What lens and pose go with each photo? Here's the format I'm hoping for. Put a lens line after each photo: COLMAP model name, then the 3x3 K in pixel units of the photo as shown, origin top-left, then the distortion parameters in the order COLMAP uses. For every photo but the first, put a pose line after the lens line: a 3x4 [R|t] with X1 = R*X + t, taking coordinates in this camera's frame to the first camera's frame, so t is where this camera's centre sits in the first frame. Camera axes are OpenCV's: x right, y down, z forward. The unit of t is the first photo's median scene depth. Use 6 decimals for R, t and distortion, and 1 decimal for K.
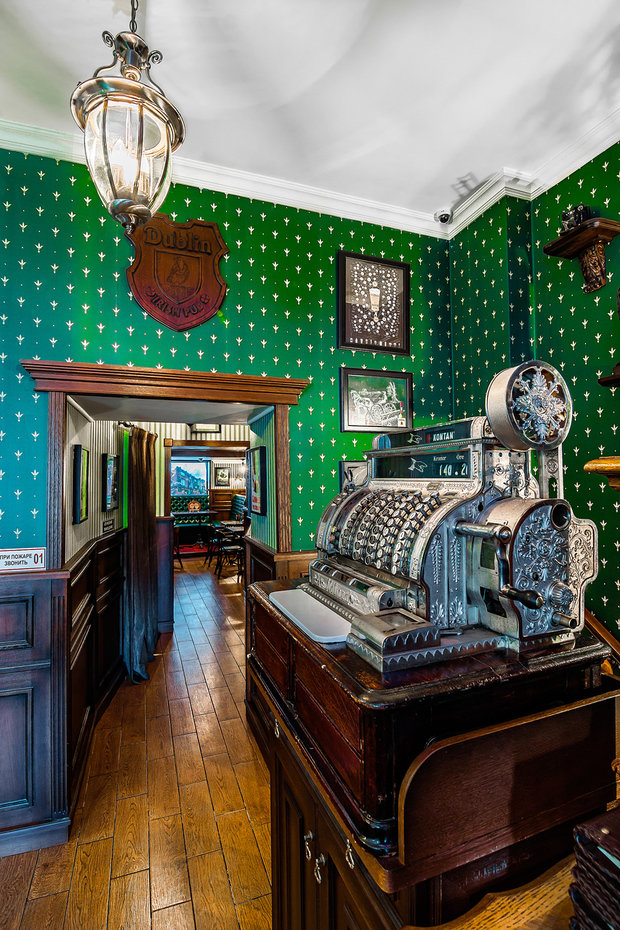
lens RADIAL K [[428.7, 0, 310.0], [0, 428.7, 465.0], [0, 0, 1]] dist [-0.000348, -0.000114]
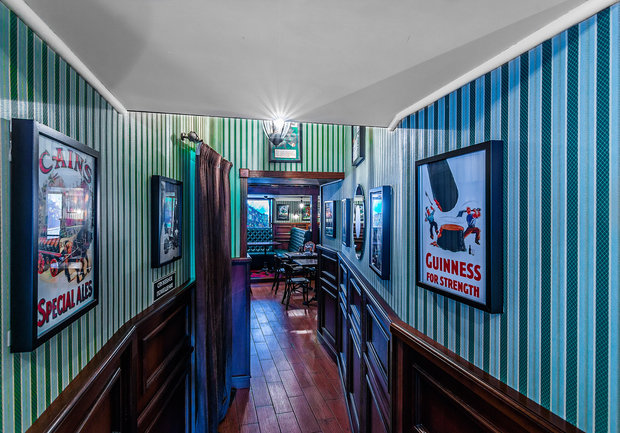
lens RADIAL K [[320.6, 0, 296.3], [0, 320.6, 216.8], [0, 0, 1]] dist [0.001791, -0.000095]
pose [[0.991049, 0.011193, -0.133027, -0.133534], [-0.005655, 0.999104, 0.041939, 0.007787], [0.133377, -0.040811, 0.990225, 0.354390]]
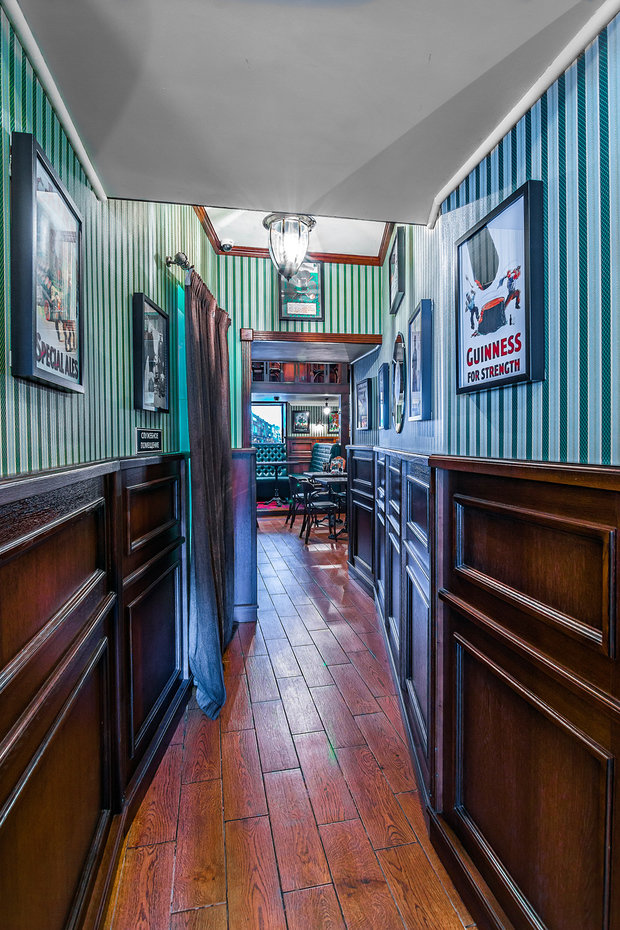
lens RADIAL K [[460.1, 0, 308.6], [0, 460.1, 448.6], [0, 0, 1]] dist [-0.002626, -0.000756]
pose [[0.987329, 0.005193, -0.158604, -0.122014], [0.003255, 0.998592, 0.052955, 0.080557], [0.158656, -0.052800, 0.985921, 0.308544]]
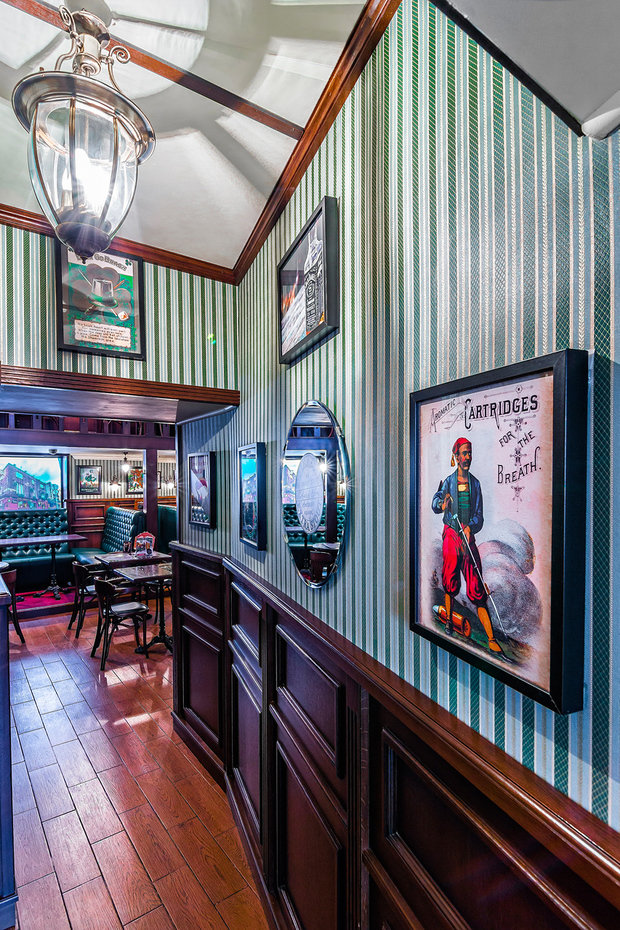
lens RADIAL K [[473.3, 0, 316.3], [0, 473.3, 486.4], [0, 0, 1]] dist [0.000489, 0.000149]
pose [[0.961615, -0.002402, 0.274391, -0.179710], [-0.008132, 0.999273, 0.037246, 0.019914], [-0.274281, -0.038048, 0.960897, 0.559781]]
